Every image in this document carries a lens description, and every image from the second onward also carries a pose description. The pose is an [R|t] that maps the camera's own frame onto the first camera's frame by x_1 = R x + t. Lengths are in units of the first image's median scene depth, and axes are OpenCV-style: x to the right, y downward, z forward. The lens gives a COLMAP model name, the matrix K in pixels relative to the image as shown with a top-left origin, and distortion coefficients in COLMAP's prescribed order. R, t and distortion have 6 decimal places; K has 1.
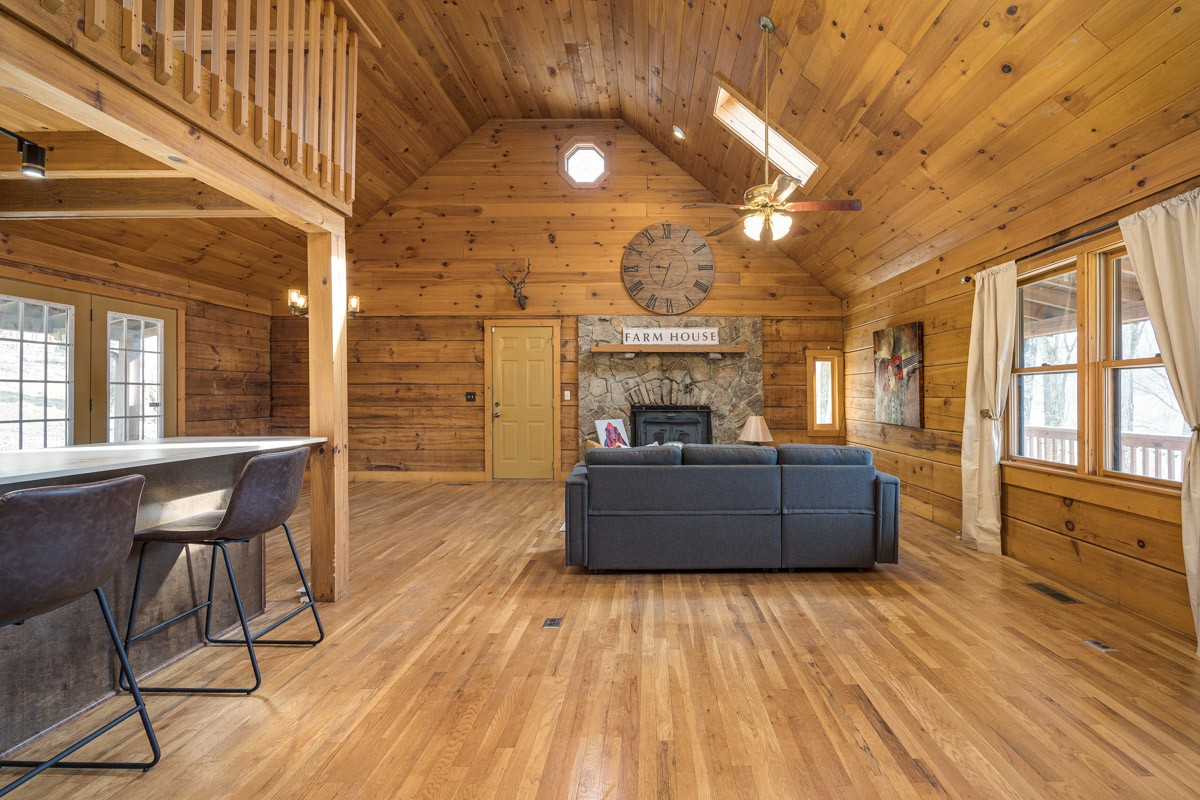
lens RADIAL K [[545.4, 0, 645.5], [0, 545.4, 398.5], [0, 0, 1]] dist [-0.000943, -0.000068]
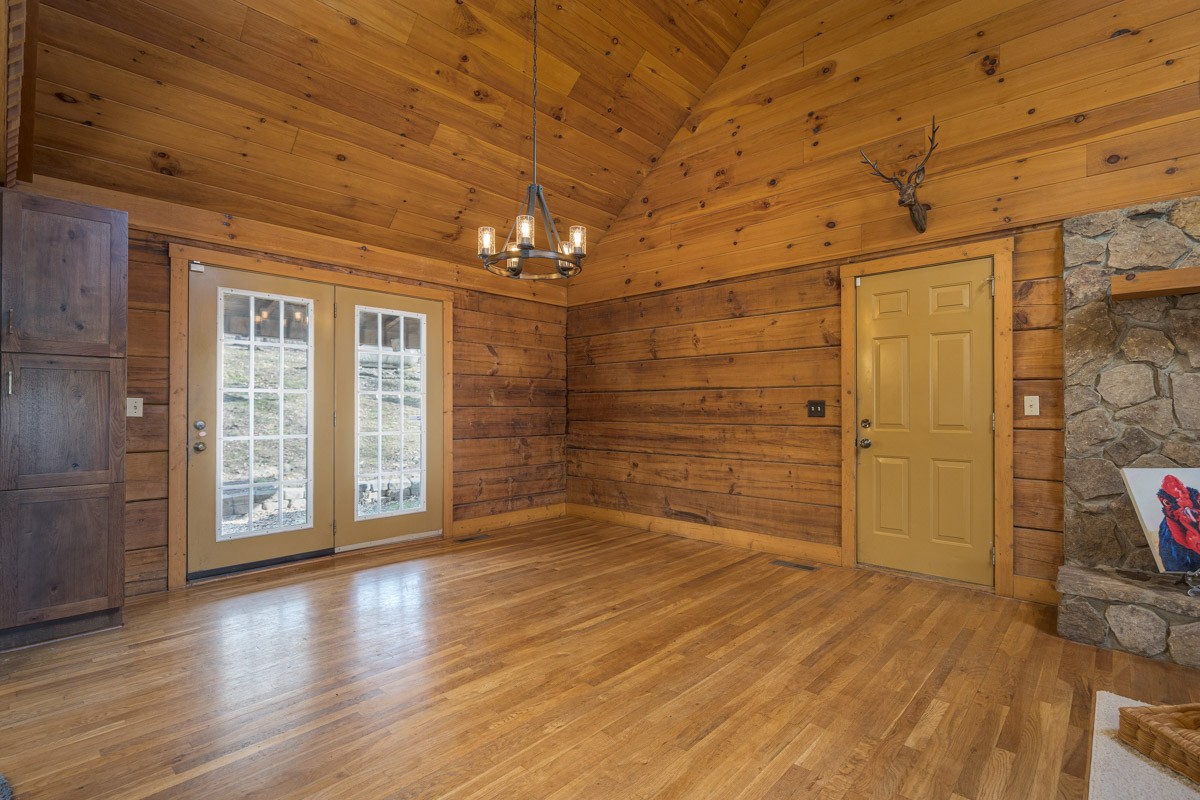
lens RADIAL K [[560.5, 0, 604.4], [0, 560.5, 410.2], [0, 0, 1]] dist [-0.009953, -0.000383]
pose [[0.736830, 0.001645, -0.676076, -0.093663], [-0.001874, 0.999998, 0.000391, -0.001387], [0.676076, 0.000978, 0.736832, 0.434476]]
